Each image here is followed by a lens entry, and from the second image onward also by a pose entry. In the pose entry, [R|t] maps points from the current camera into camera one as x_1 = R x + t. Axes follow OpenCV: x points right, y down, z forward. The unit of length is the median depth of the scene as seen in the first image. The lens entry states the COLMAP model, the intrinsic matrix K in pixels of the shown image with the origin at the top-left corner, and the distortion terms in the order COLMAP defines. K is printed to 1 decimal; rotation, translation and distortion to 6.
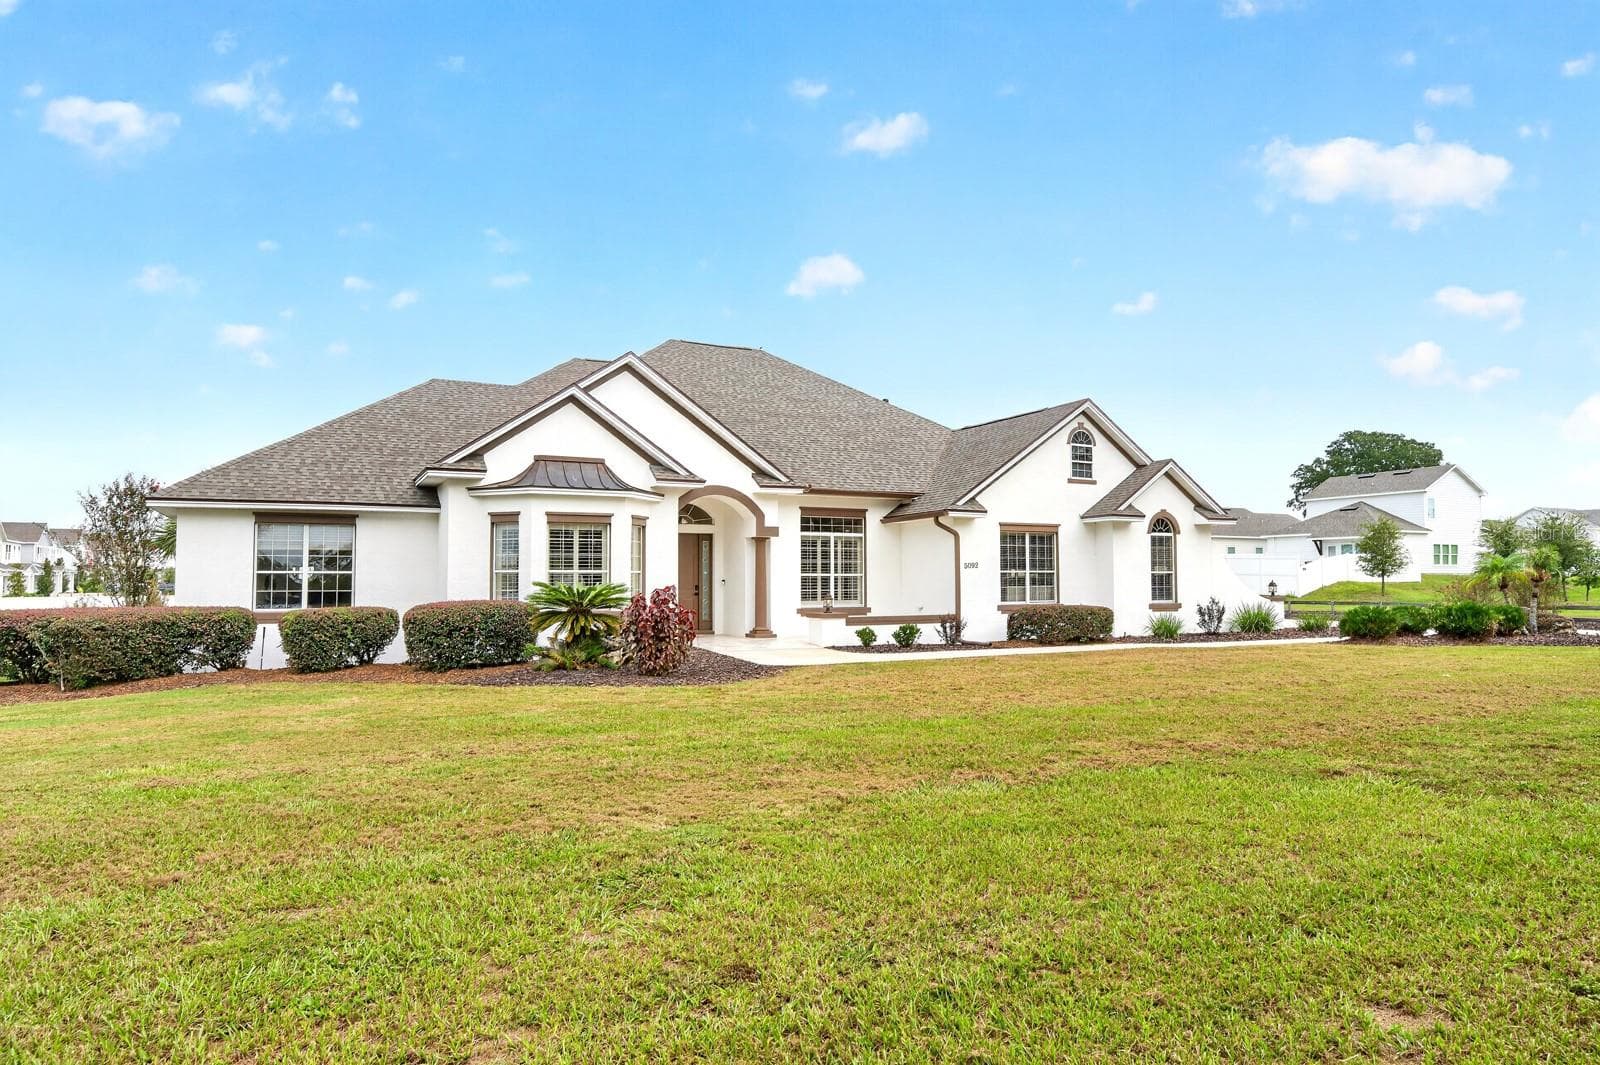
lens RADIAL K [[1046.9, 0, 800.0], [0, 1046.9, 532.5], [0, 0, 1]] dist [-0.072540, 0.005527]
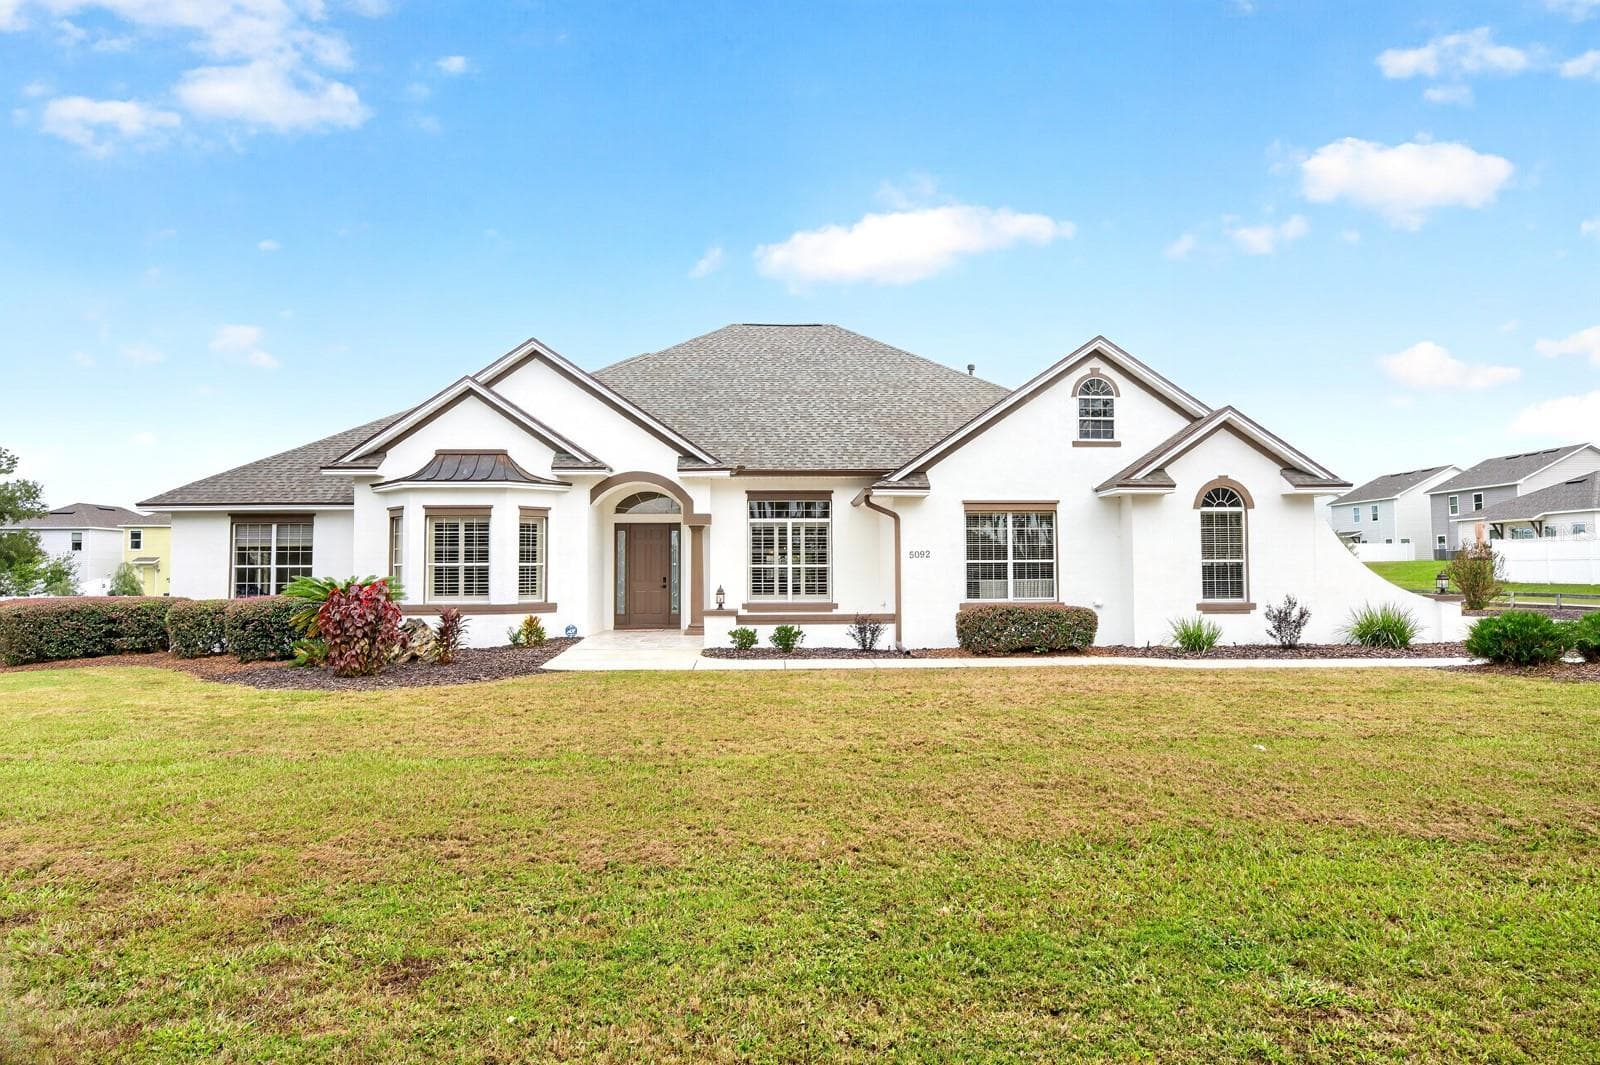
lens RADIAL K [[965.3, 0, 800.0], [0, 965.3, 532.5], [0, 0, 1]] dist [-0.040010, 0.000006]
pose [[0.895769, -0.018784, -0.444123, 0.418292], [0.023062, 0.999725, 0.004231, 0.009121], [0.443921, -0.014033, 0.895956, 0.280344]]
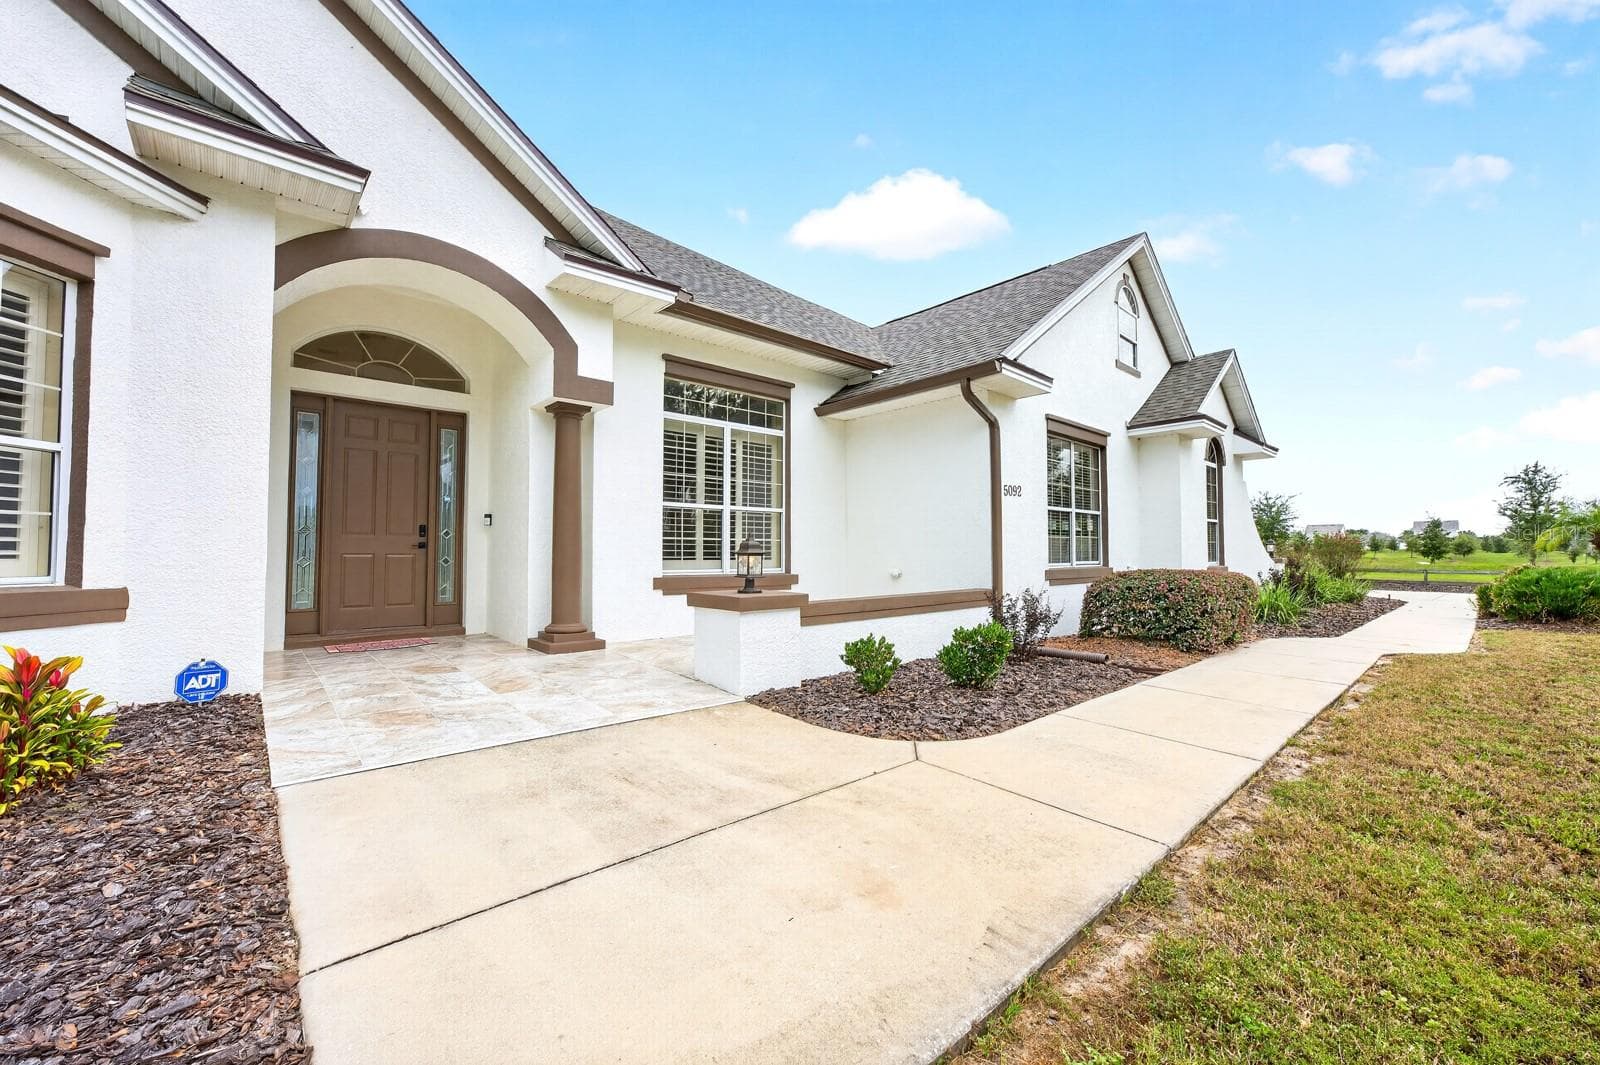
lens RADIAL K [[649.4, 0, 800.0], [0, 649.4, 532.5], [0, 0, 1]] dist [0.001038, 0.000627]
pose [[0.968042, 0.013186, 0.250442, -0.012298], [-0.017374, 0.999744, 0.014521, 0.048870], [-0.250186, -0.018408, 0.968023, 0.725590]]
